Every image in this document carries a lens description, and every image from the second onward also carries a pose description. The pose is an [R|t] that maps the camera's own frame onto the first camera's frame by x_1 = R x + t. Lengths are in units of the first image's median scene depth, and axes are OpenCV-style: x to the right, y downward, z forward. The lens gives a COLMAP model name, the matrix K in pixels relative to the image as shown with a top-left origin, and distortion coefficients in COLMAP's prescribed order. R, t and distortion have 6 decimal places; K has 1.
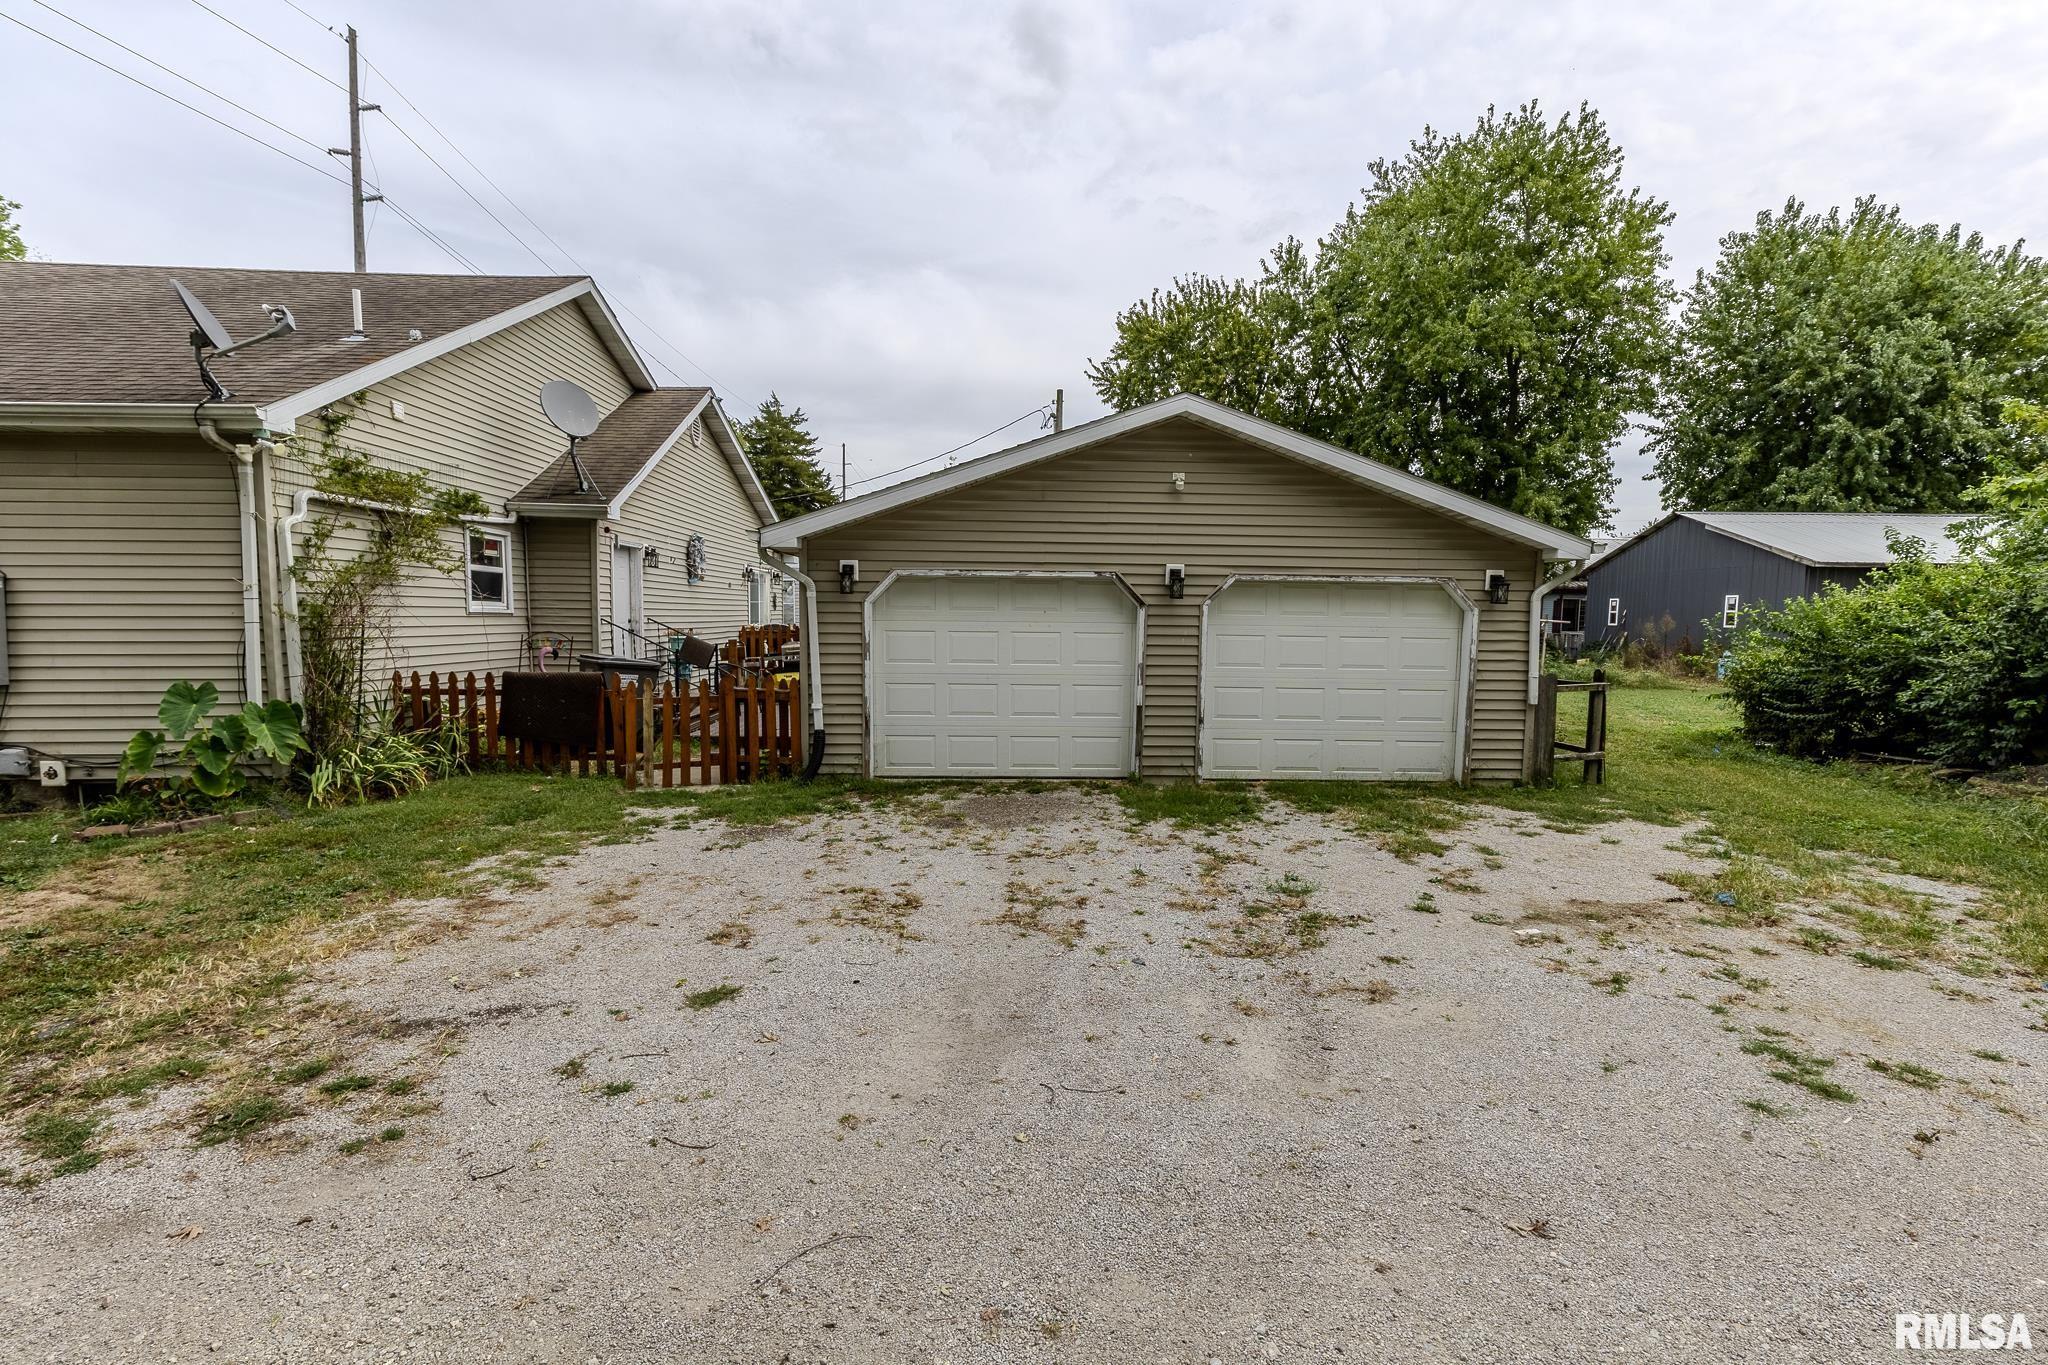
lens RADIAL K [[923.2, 0, 988.3], [0, 923.2, 676.4], [0, 0, 1]] dist [0.007309, 0.000574]
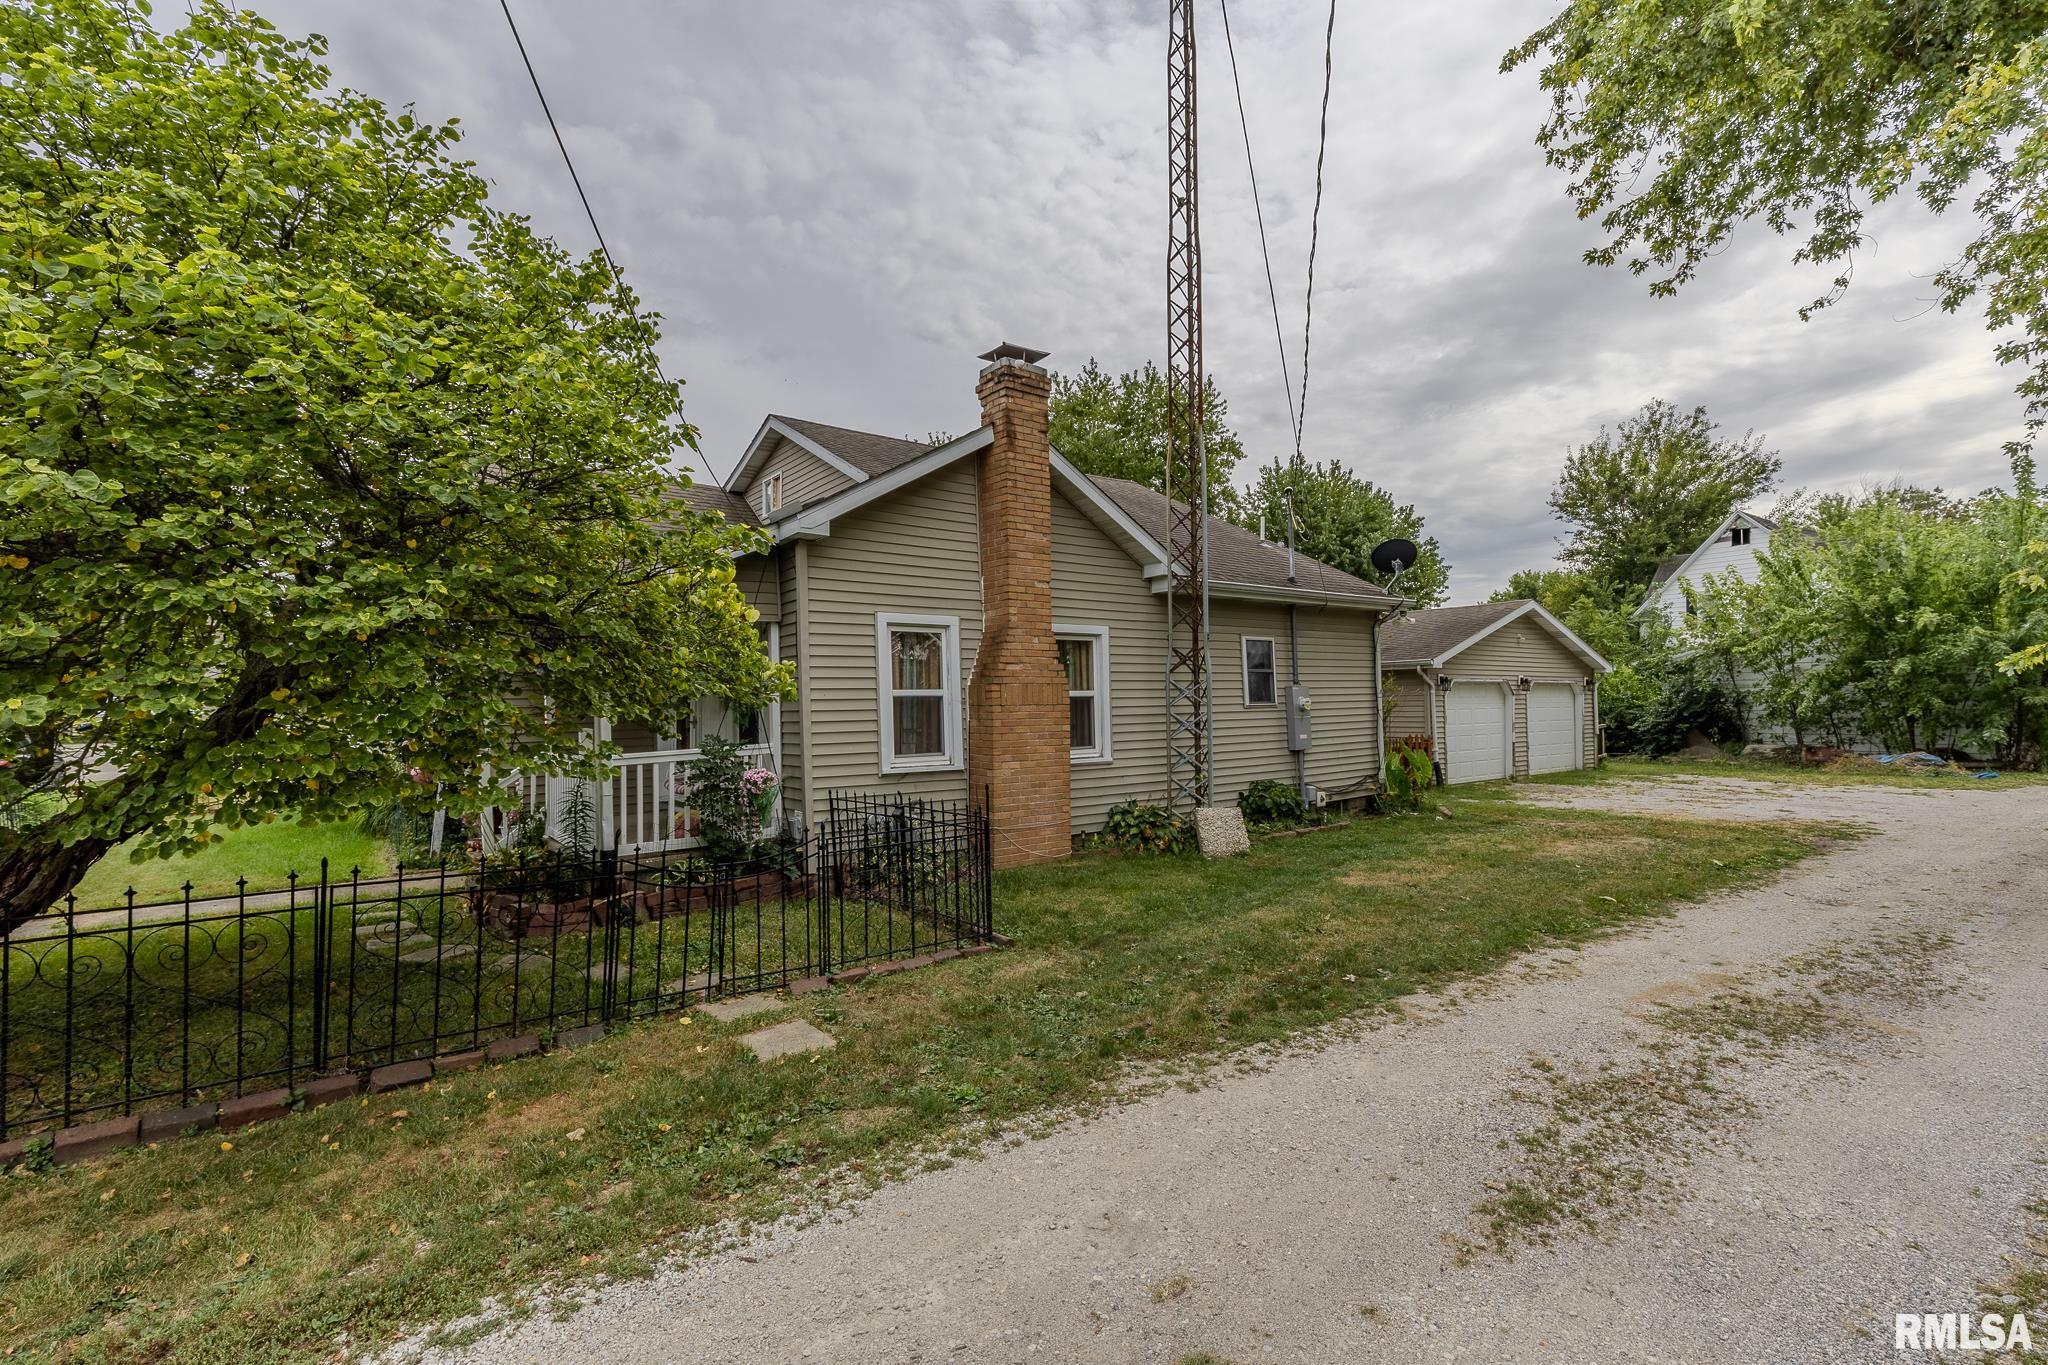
lens RADIAL K [[923.2, 0, 988.3], [0, 923.2, 676.4], [0, 0, 1]] dist [0.007309, 0.000574]
pose [[0.828093, -0.002323, 0.560586, -2.007001], [0.059673, 0.994675, -0.084027, -0.013238], [-0.557406, 0.103034, 0.823822, -0.084262]]
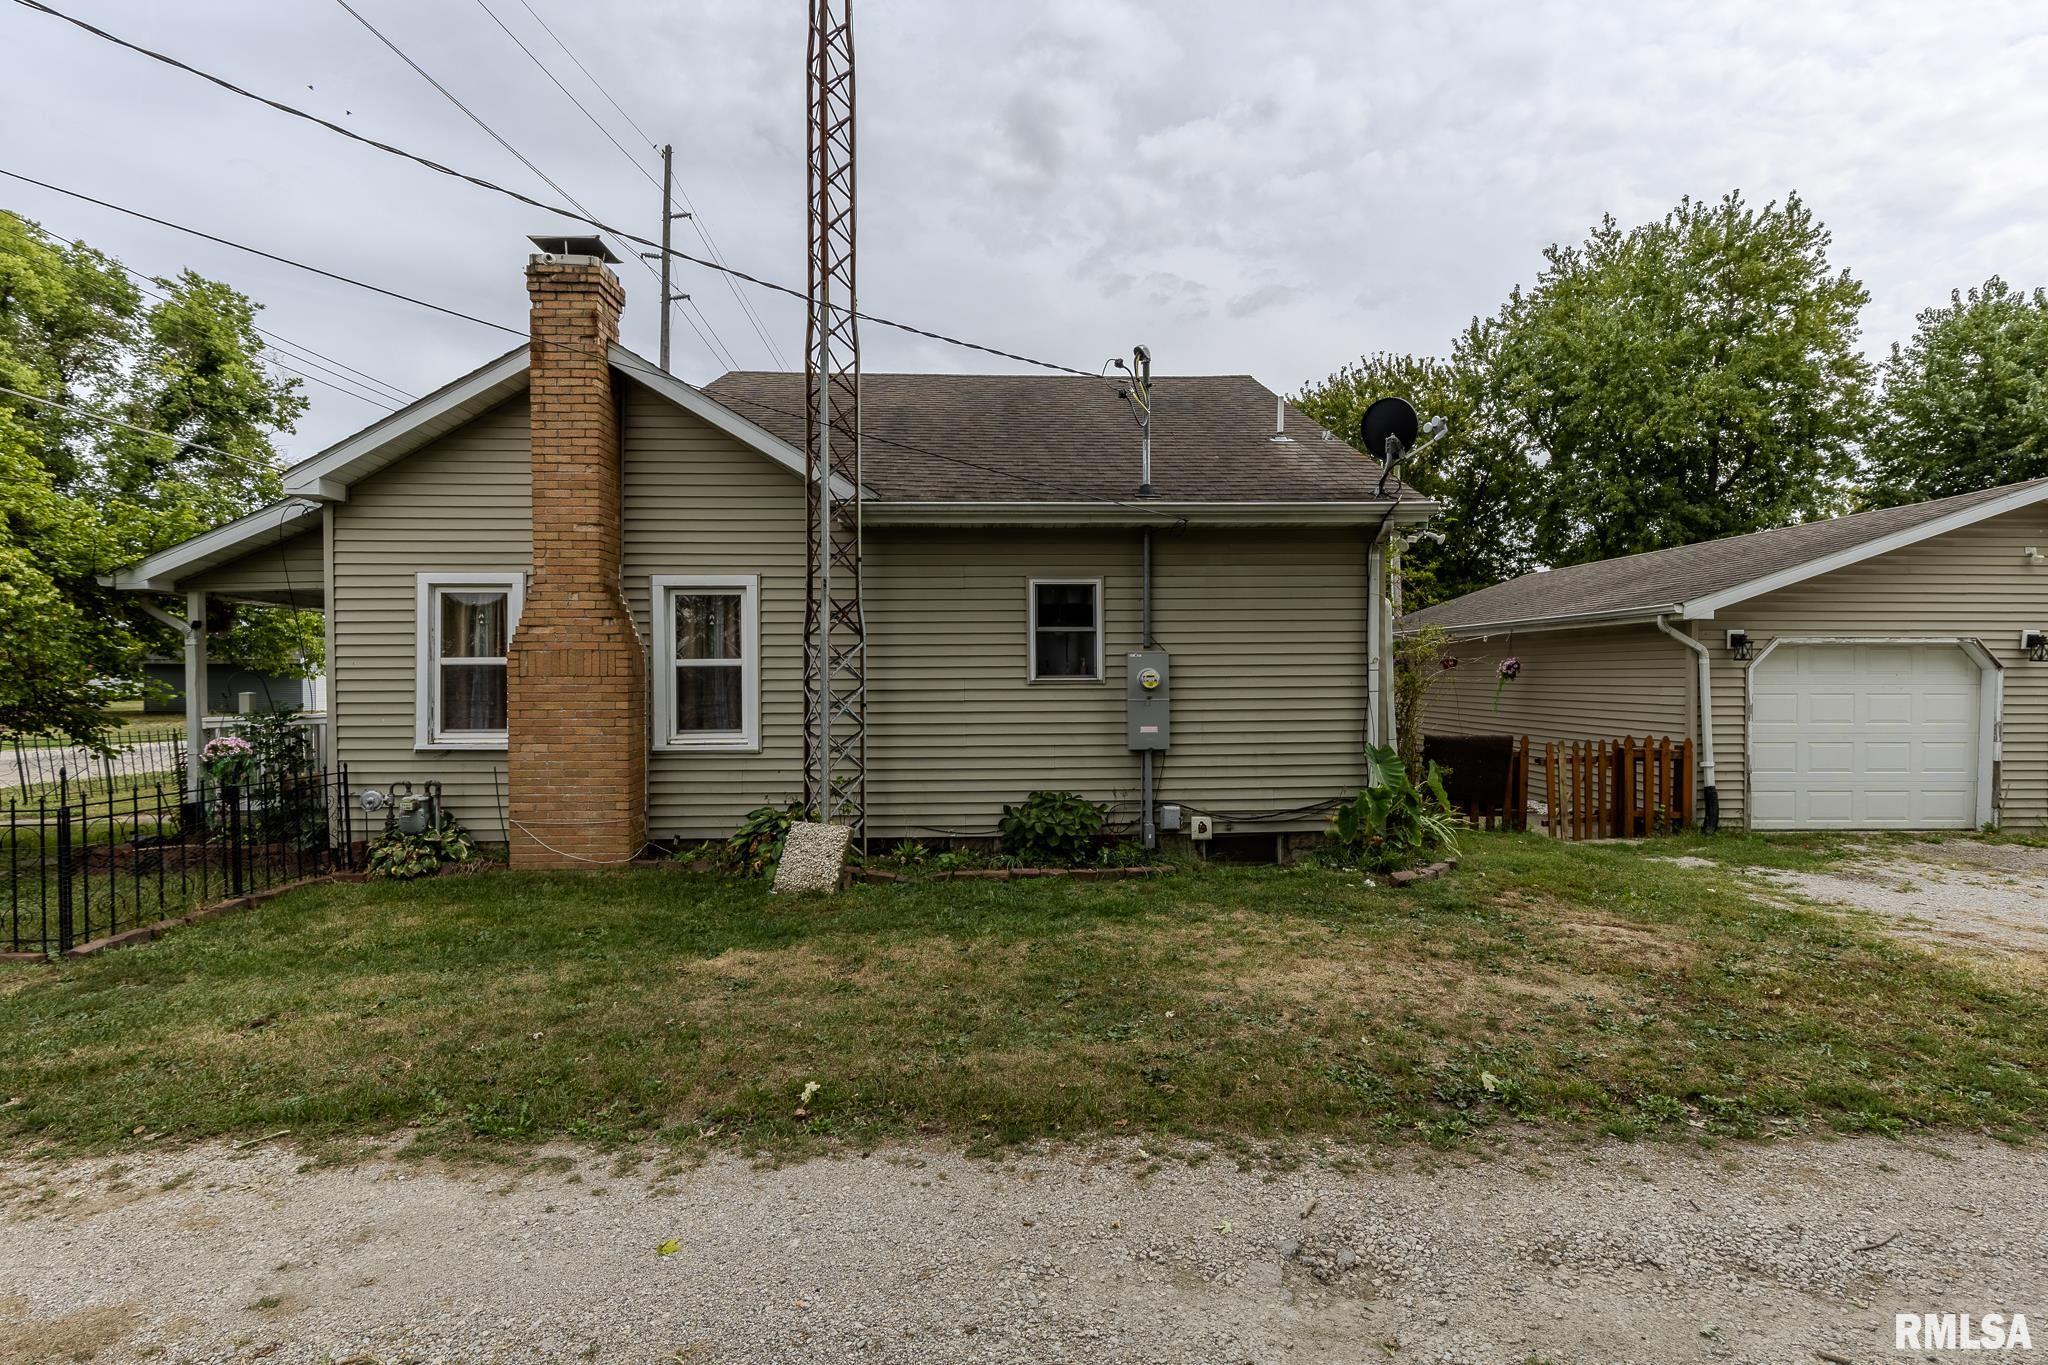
lens RADIAL K [[923.2, 0, 988.3], [0, 923.2, 676.4], [0, 0, 1]] dist [0.007309, 0.000574]
pose [[0.999909, -0.010480, -0.008436, -1.006375], [0.009853, 0.997416, -0.071161, -0.001012], [0.009160, 0.071072, 0.997429, -0.101133]]
